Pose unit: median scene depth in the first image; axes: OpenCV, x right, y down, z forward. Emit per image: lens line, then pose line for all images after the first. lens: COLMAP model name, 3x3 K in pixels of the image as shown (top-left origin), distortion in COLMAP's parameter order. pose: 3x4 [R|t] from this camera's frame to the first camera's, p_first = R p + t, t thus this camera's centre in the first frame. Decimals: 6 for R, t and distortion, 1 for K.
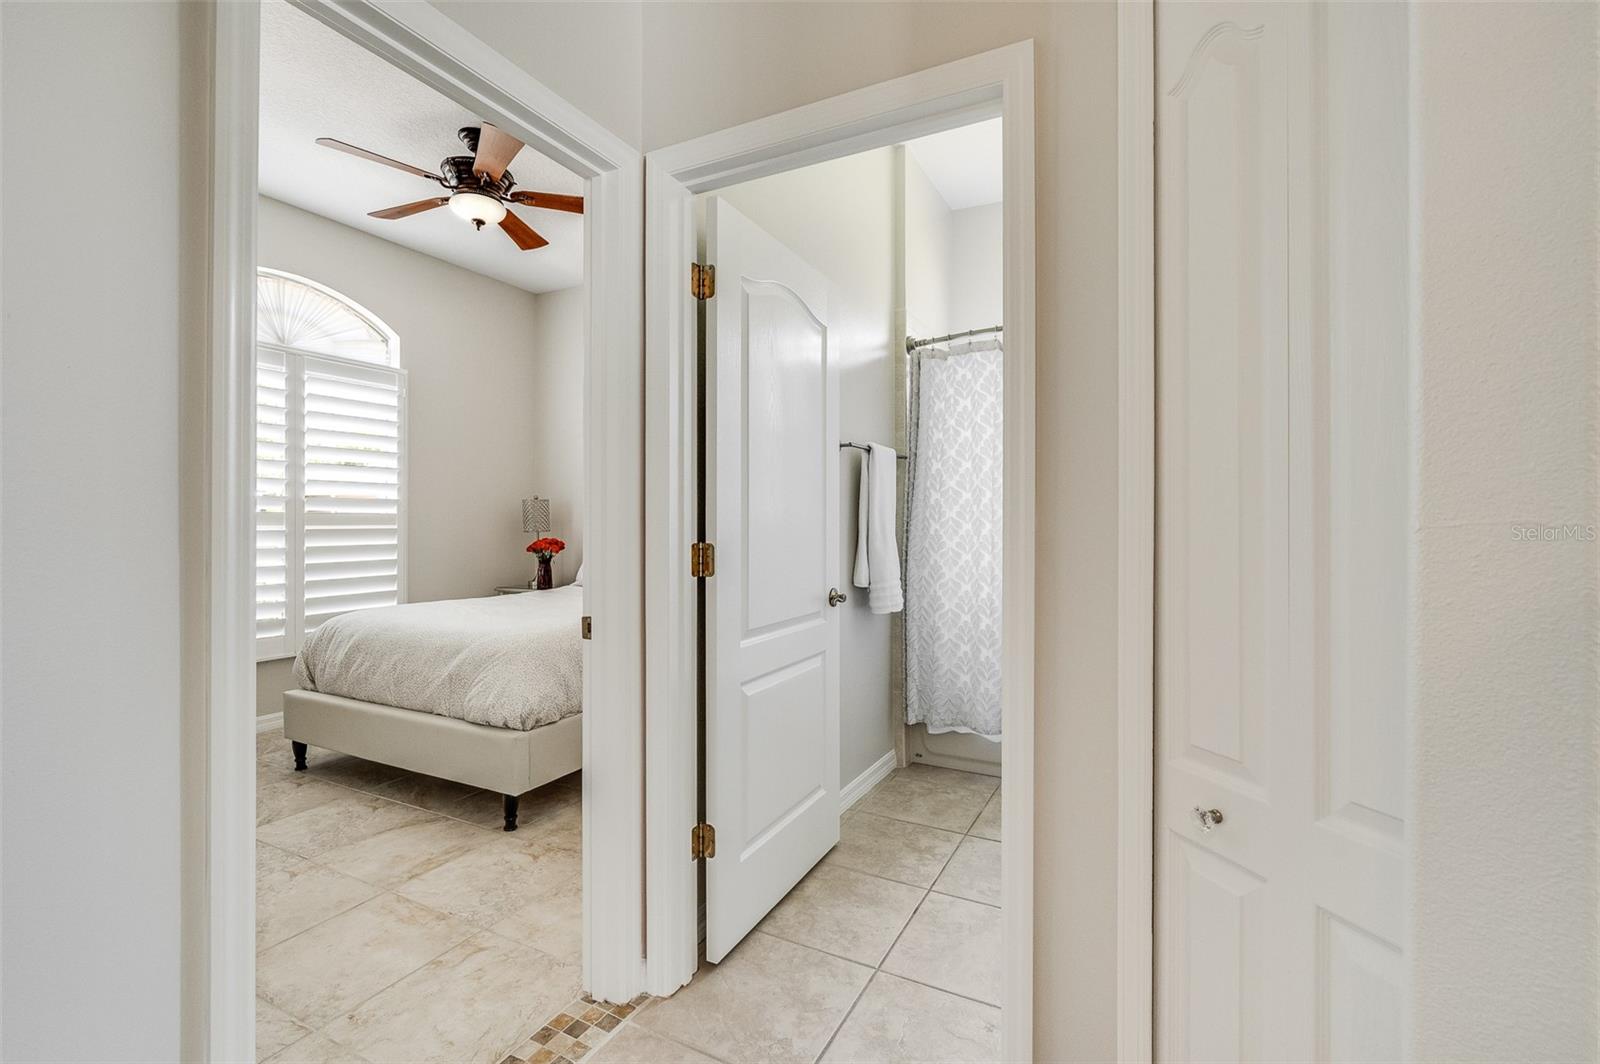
lens RADIAL K [[702.6, 0, 806.4], [0, 702.6, 524.5], [0, 0, 1]] dist [-0.000387, -0.000088]
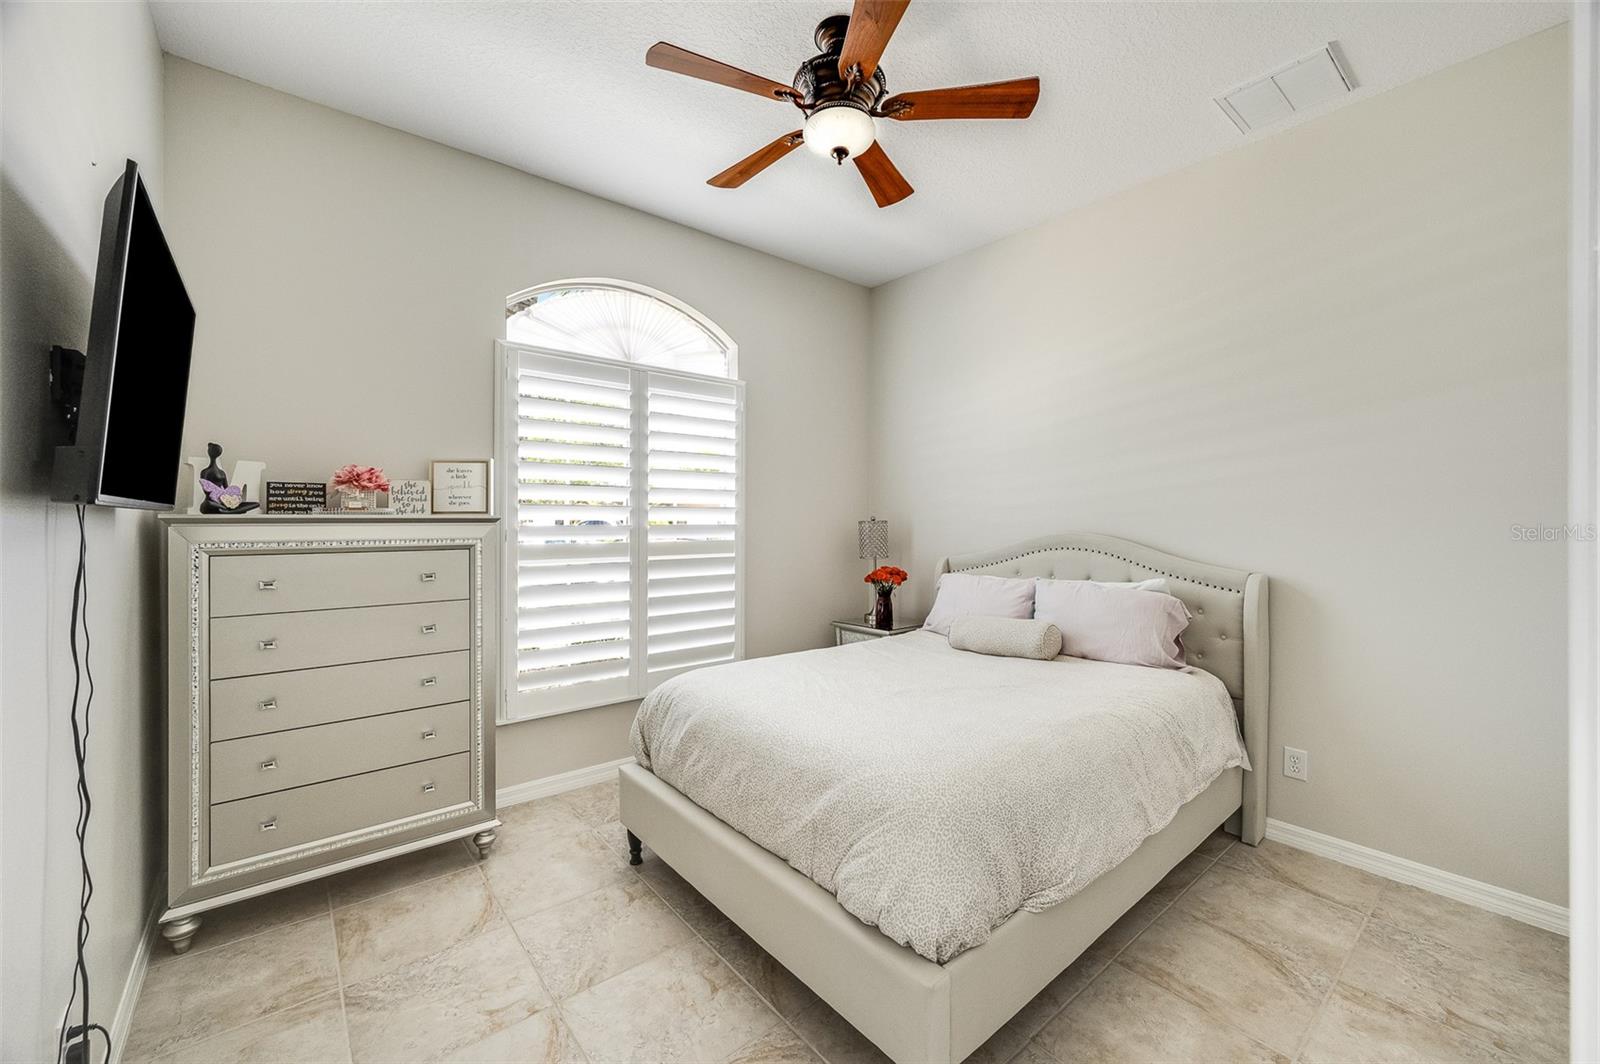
lens RADIAL K [[634.4, 0, 805.2], [0, 634.4, 524.0], [0, 0, 1]] dist [-0.001029, -0.000130]
pose [[0.918903, 0.002903, -0.394472, -0.240130], [-0.002900, 0.999996, 0.000603, -0.050319], [0.394472, 0.000590, 0.918908, 0.386821]]
